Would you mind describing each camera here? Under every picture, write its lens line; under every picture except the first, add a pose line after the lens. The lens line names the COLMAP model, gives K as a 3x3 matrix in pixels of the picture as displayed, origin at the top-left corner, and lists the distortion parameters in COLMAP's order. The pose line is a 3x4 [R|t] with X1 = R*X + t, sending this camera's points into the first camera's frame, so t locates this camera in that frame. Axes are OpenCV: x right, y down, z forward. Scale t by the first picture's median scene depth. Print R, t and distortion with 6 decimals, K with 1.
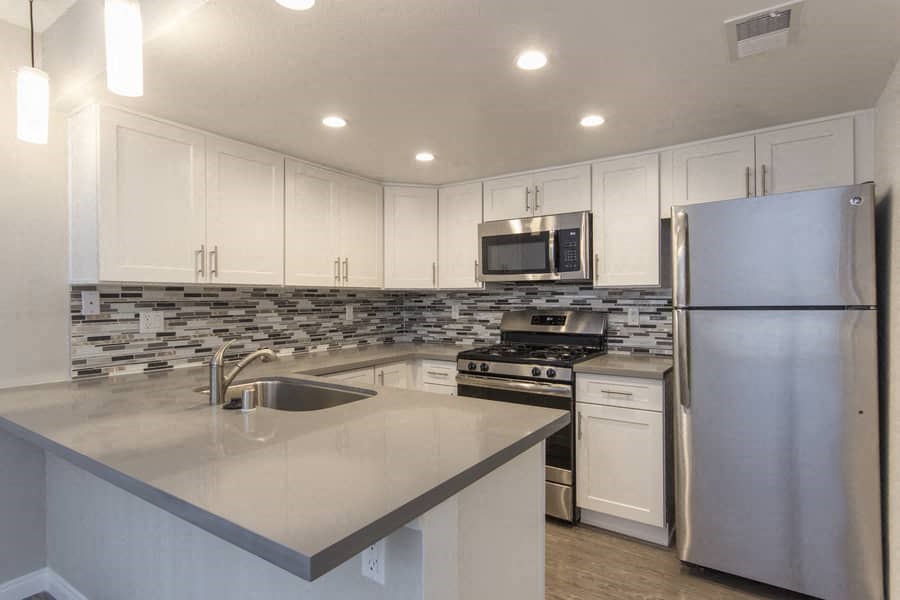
lens RADIAL K [[478.2, 0, 450.0], [0, 478.2, 300.0], [0, 0, 1]] dist [0.001953, -0.000012]
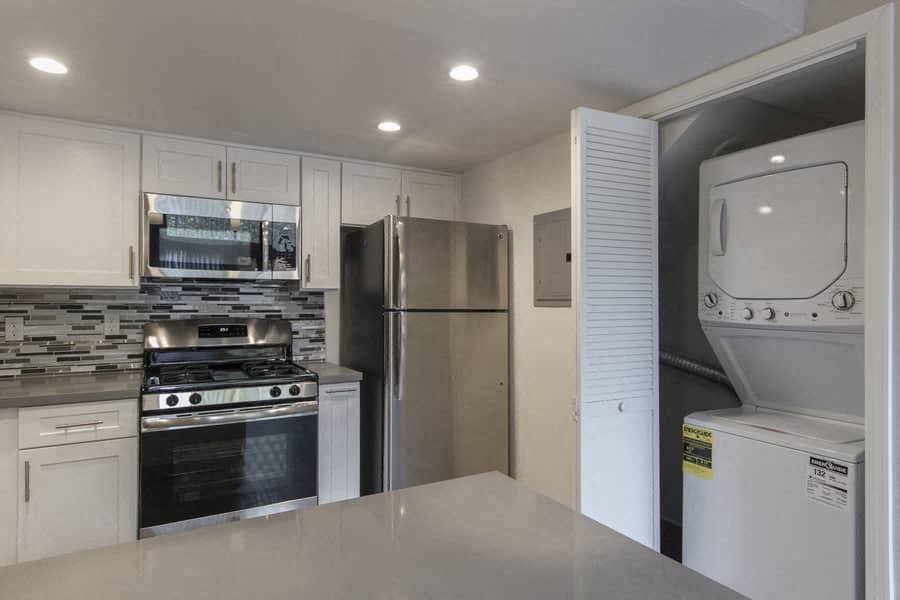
lens RADIAL K [[571.9, 0, 450.0], [0, 571.9, 300.0], [0, 0, 1]] dist [0.003334, 0.000473]
pose [[0.460529, 0.001563, 0.887643, -0.465052], [0.001005, 0.999997, -0.002282, -0.005717], [-0.887644, 0.001943, 0.460526, 0.230668]]
